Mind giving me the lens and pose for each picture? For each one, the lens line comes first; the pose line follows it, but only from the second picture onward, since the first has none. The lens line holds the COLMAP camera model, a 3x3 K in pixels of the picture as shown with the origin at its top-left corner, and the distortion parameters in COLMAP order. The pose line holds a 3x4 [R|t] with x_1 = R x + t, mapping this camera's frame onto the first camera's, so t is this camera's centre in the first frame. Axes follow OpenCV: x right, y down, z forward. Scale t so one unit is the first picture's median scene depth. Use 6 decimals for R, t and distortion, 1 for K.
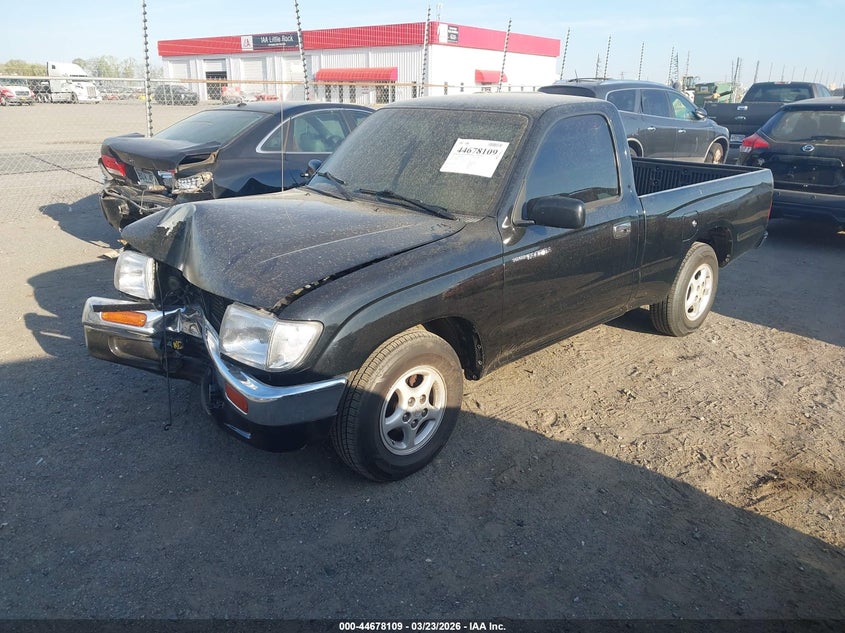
lens RADIAL K [[696.7, 0, 422.5], [0, 696.7, 316.5], [0, 0, 1]] dist [0.003806, 0.003002]
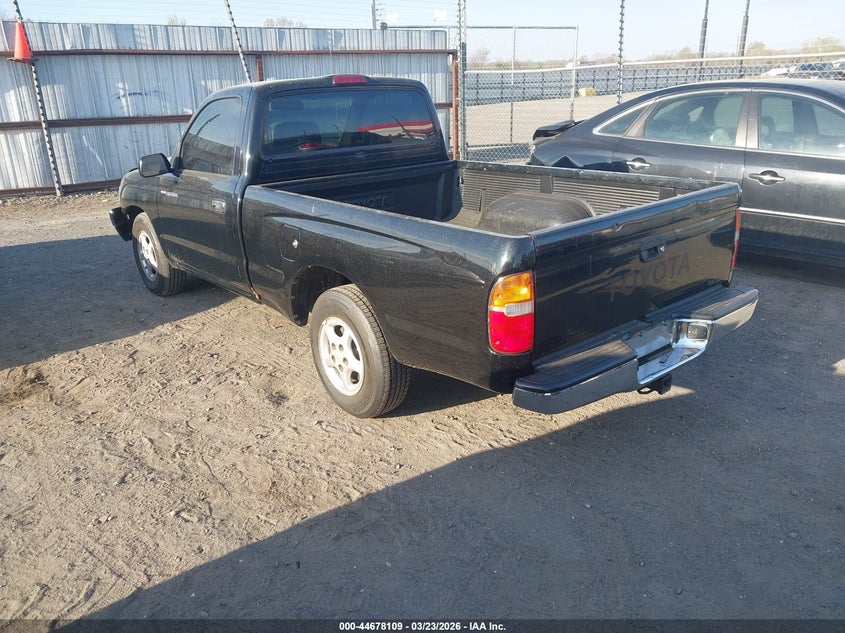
lens RADIAL K [[634.2, 0, 391.0], [0, 634.2, 313.2], [0, 0, 1]] dist [0.030791, 0.001984]
pose [[-0.092253, 0.347103, -0.933279, 1.392535], [-0.274845, 0.891987, 0.358914, -0.467875], [0.957053, 0.289617, 0.013111, 1.431163]]
